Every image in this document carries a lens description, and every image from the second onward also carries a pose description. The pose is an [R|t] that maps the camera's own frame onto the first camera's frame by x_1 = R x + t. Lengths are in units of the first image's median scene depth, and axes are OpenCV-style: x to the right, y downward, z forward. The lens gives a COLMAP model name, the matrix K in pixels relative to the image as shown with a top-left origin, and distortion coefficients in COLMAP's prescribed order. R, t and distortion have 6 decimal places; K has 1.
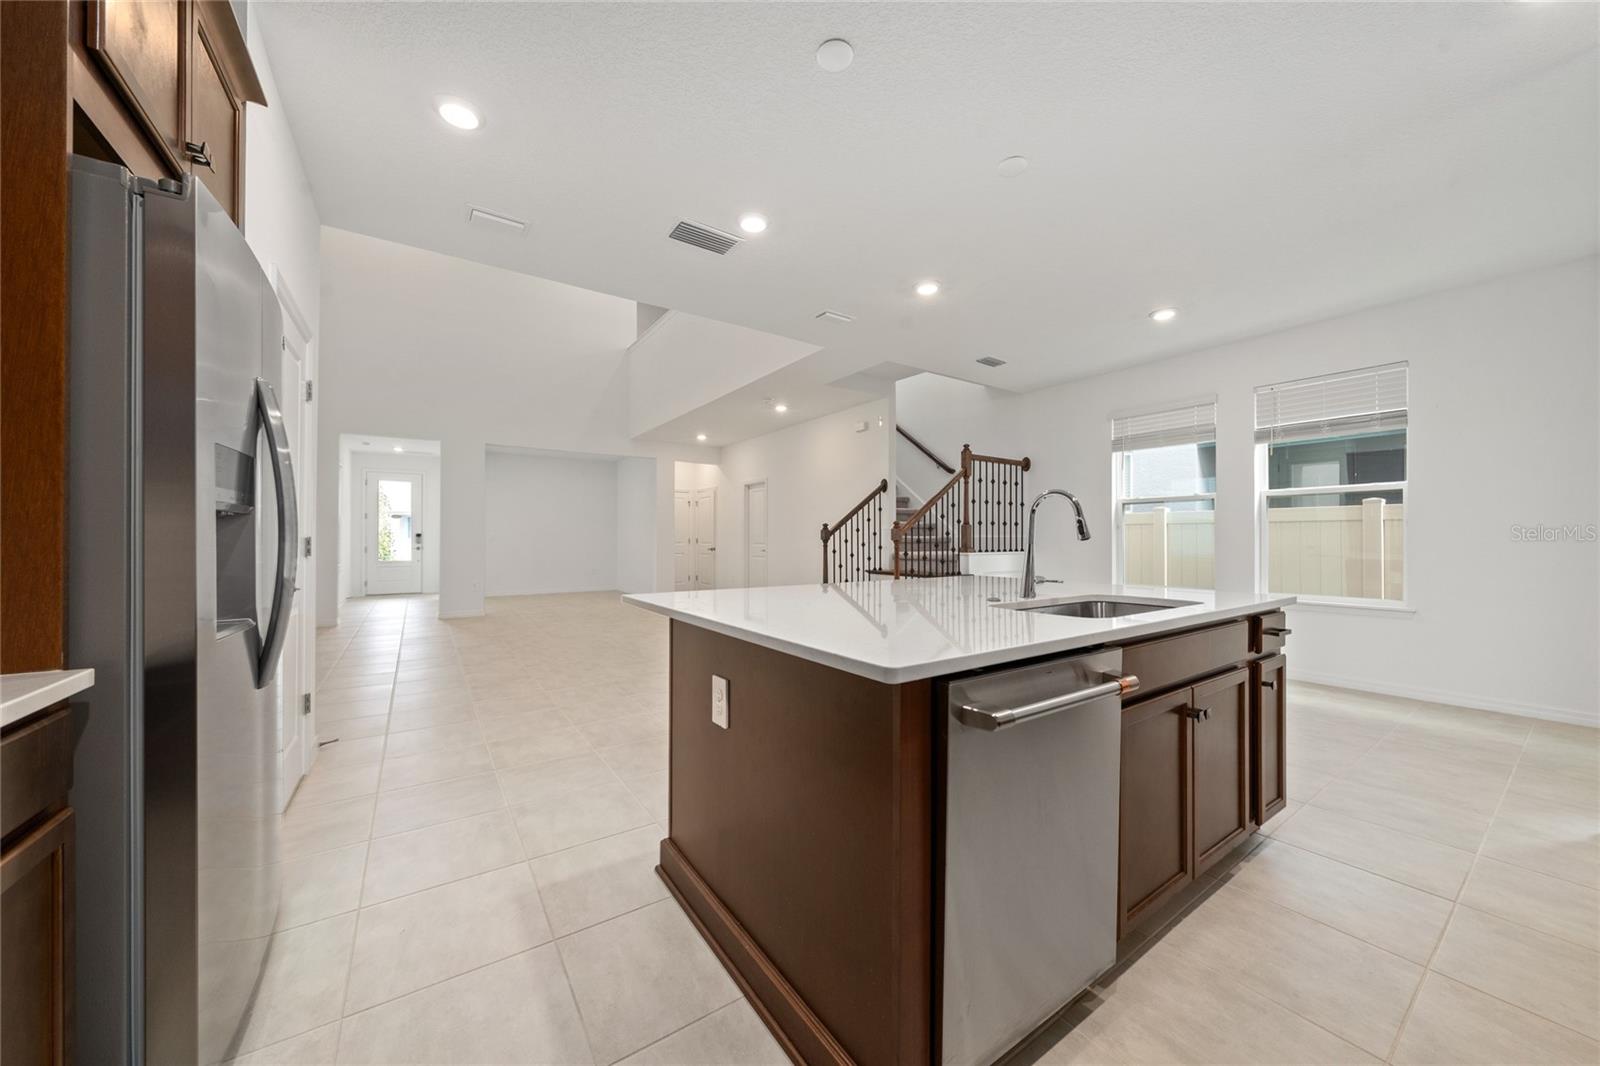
lens RADIAL K [[560.6, 0, 783.5], [0, 560.6, 514.6], [0, 0, 1]] dist [0.024711, 0.000021]
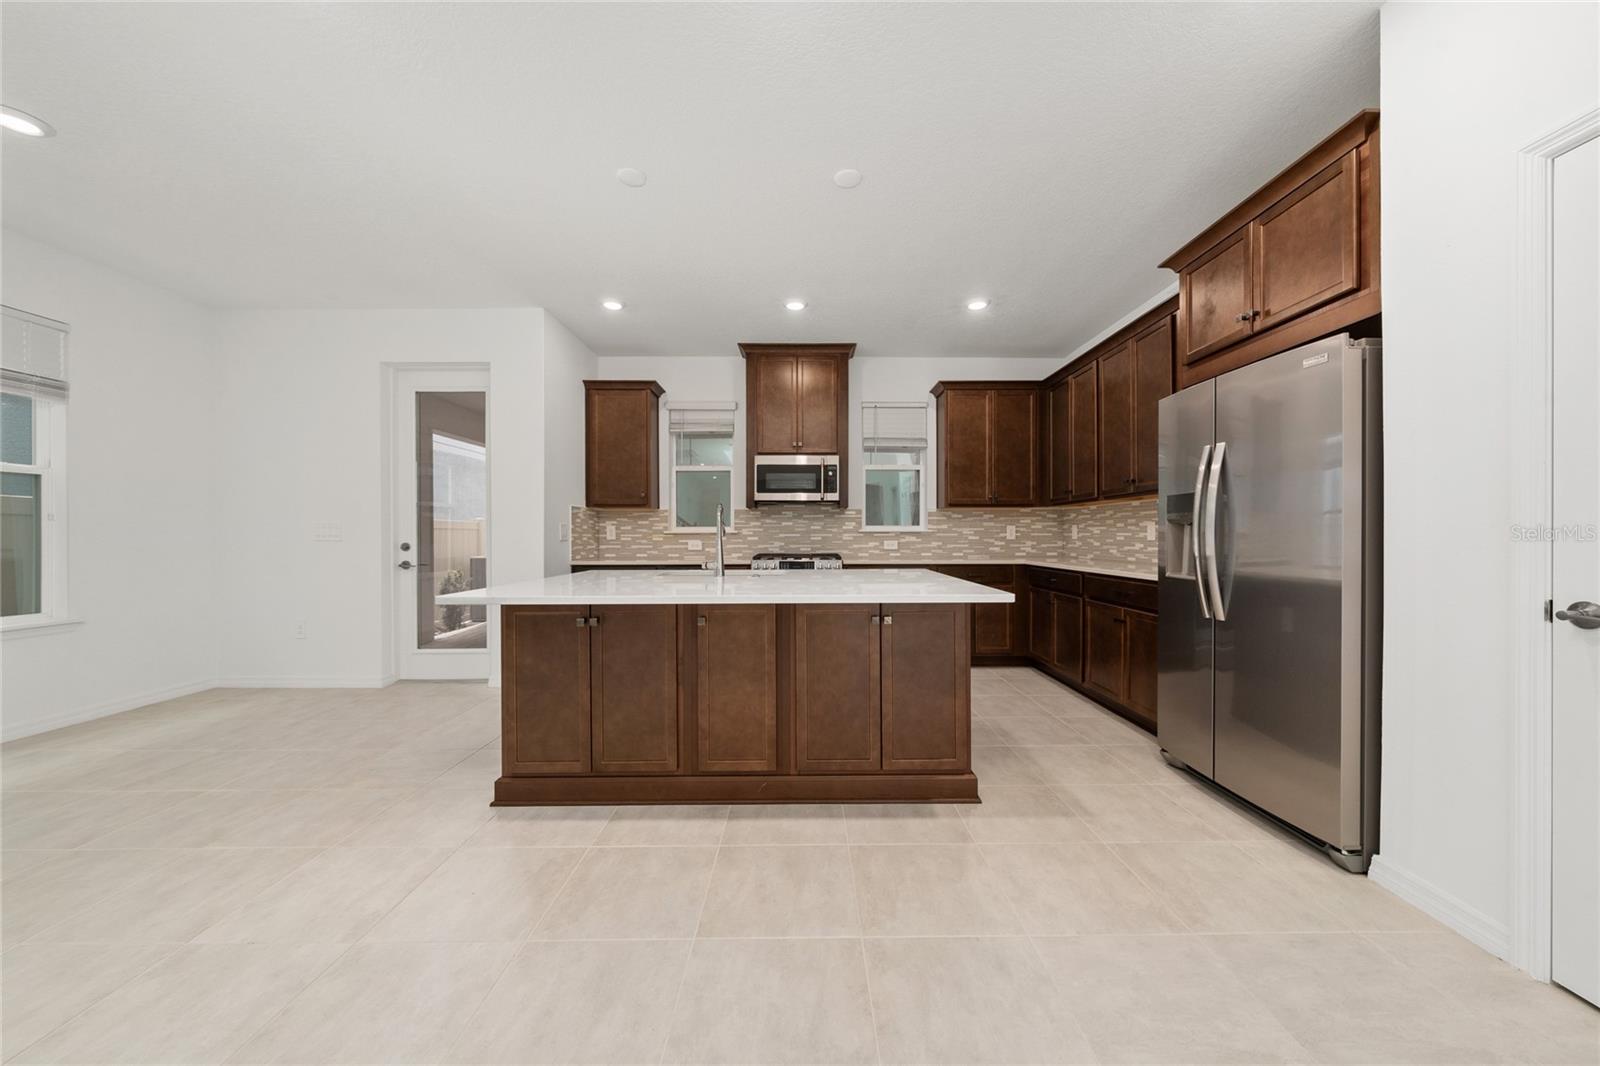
lens RADIAL K [[553.6, 0, 803.4], [0, 553.6, 534.8], [0, 0, 1]] dist [-0.000420, -0.000066]
pose [[-0.842608, 0.001663, 0.538524, -0.108679], [-0.022062, 0.999049, -0.037605, 0.019214], [-0.538075, -0.043567, -0.841771, 0.443571]]
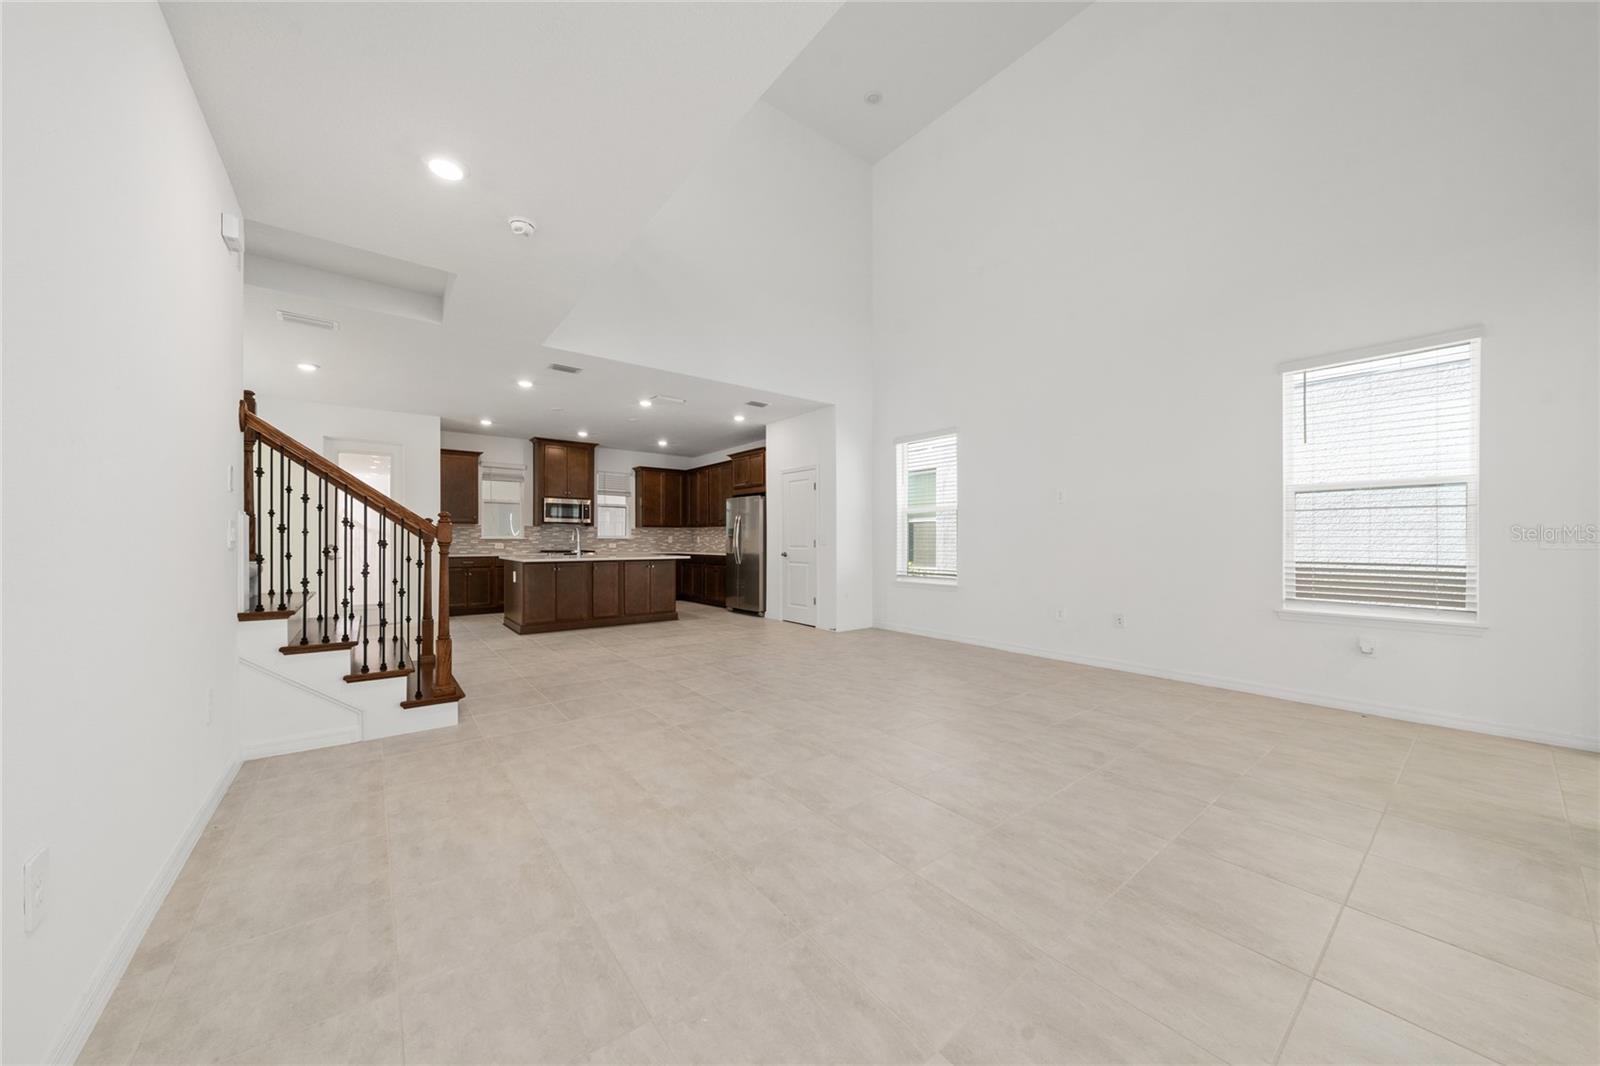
lens RADIAL K [[550.4, 0, 800.0], [0, 550.4, 542.5], [0, 0, 1]] dist [-0.000197, -0.000024]
pose [[-0.995693, -0.001821, -0.092698, -0.146900], [0.001992, 0.999156, -0.041028, 0.044589], [0.092695, -0.041036, -0.994849, 1.017895]]
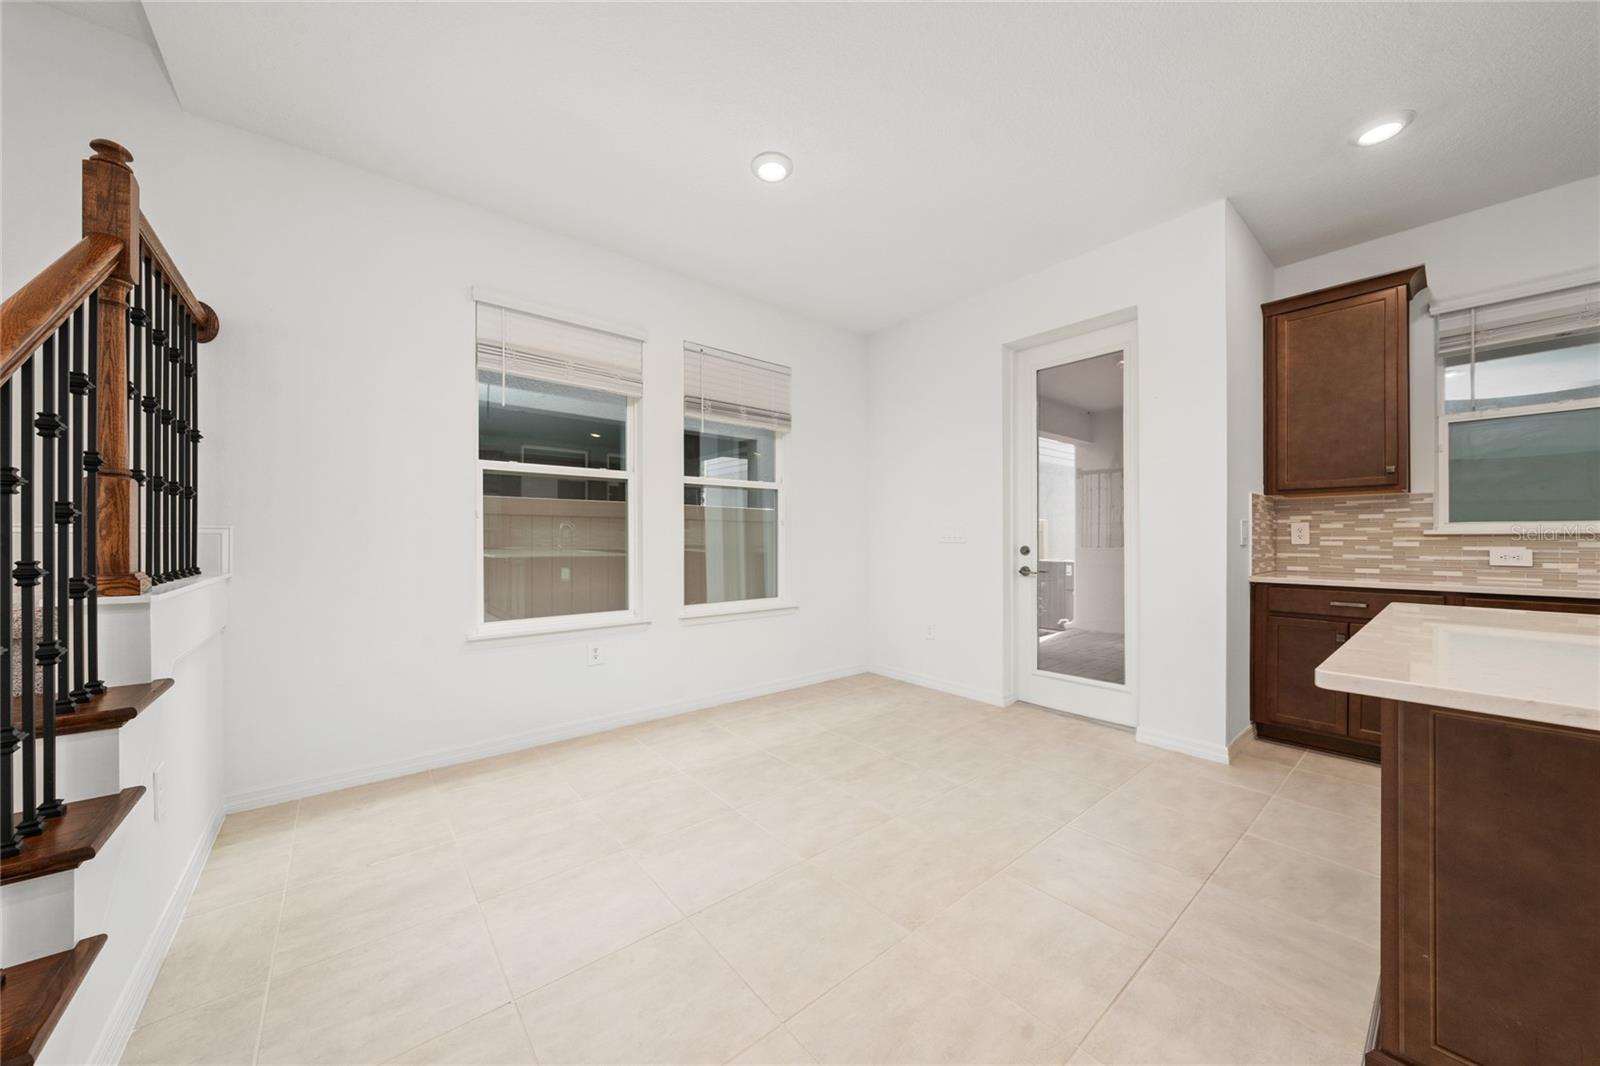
lens RADIAL K [[553.6, 0, 803.4], [0, 553.6, 534.8], [0, 0, 1]] dist [-0.000420, -0.000066]
pose [[-0.122432, 0.004851, 0.992465, 0.033148], [-0.044195, 0.998969, -0.010335, 0.019201], [-0.991492, -0.045128, -0.122092, 0.443311]]
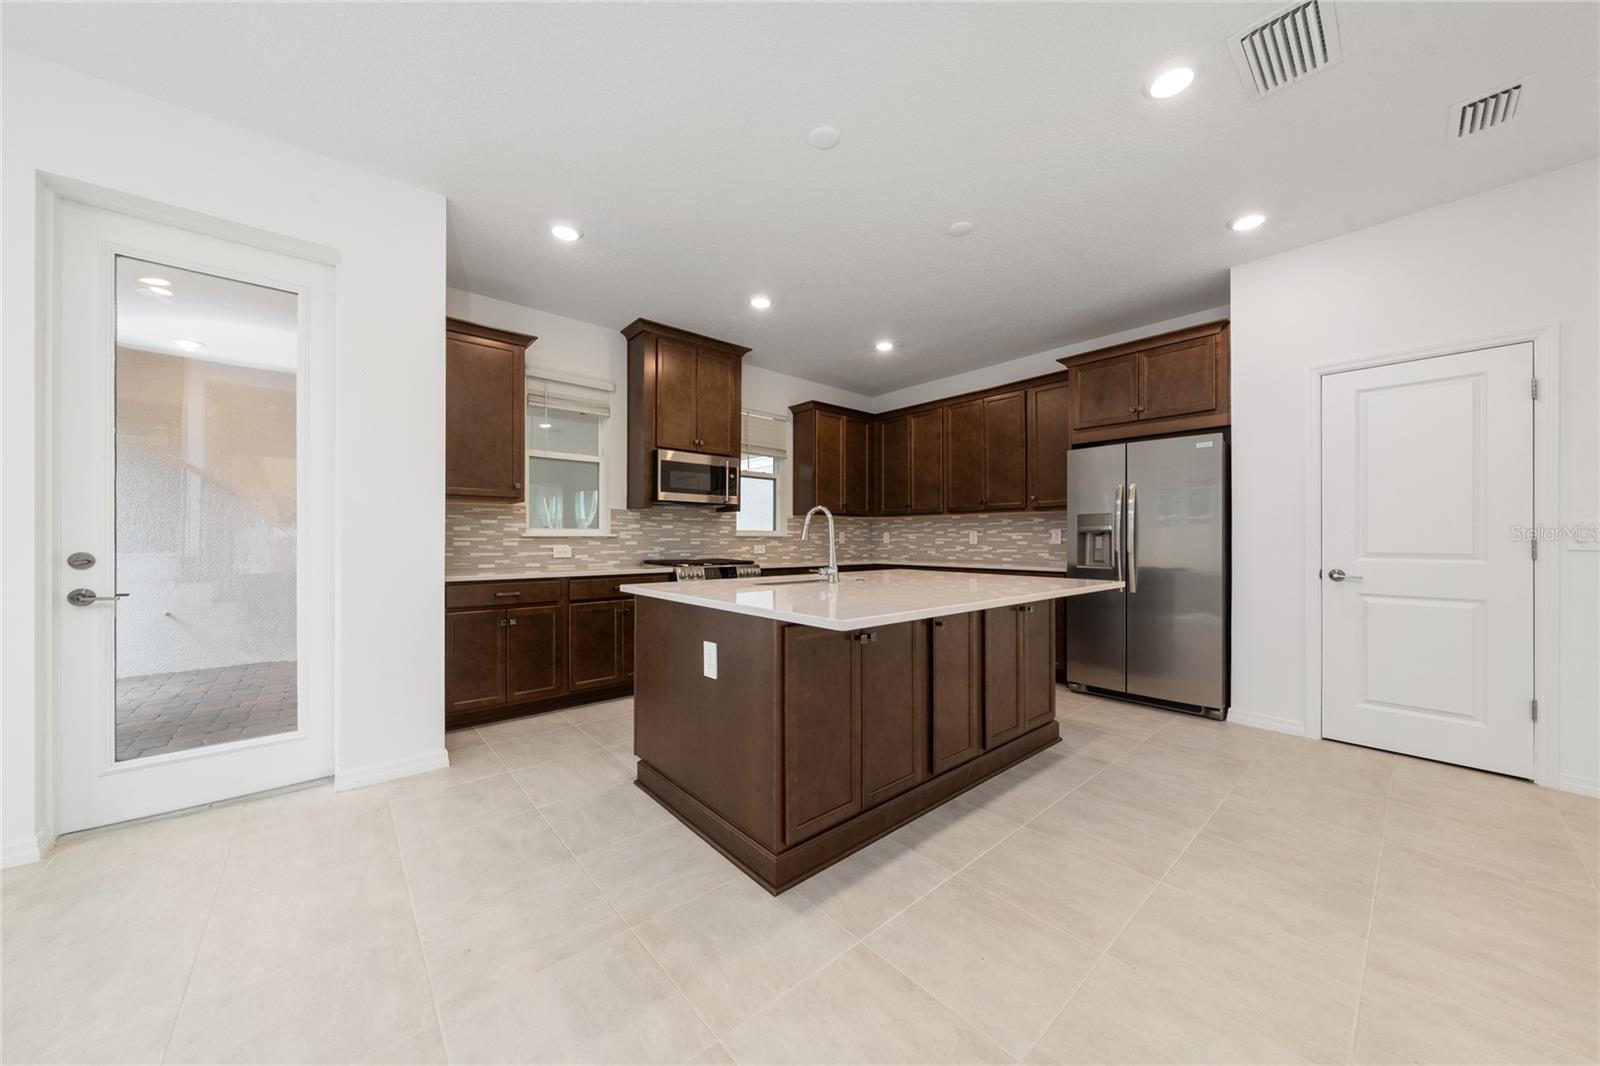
lens RADIAL K [[545.5, 0, 798.4], [0, 545.5, 536.8], [0, 0, 1]] dist [-0.001570, -0.000140]
pose [[-0.990715, -0.002222, -0.135935, 0.148561], [0.004495, 0.998785, -0.049082, 0.021623], [0.135879, -0.049237, -0.989501, 0.492803]]
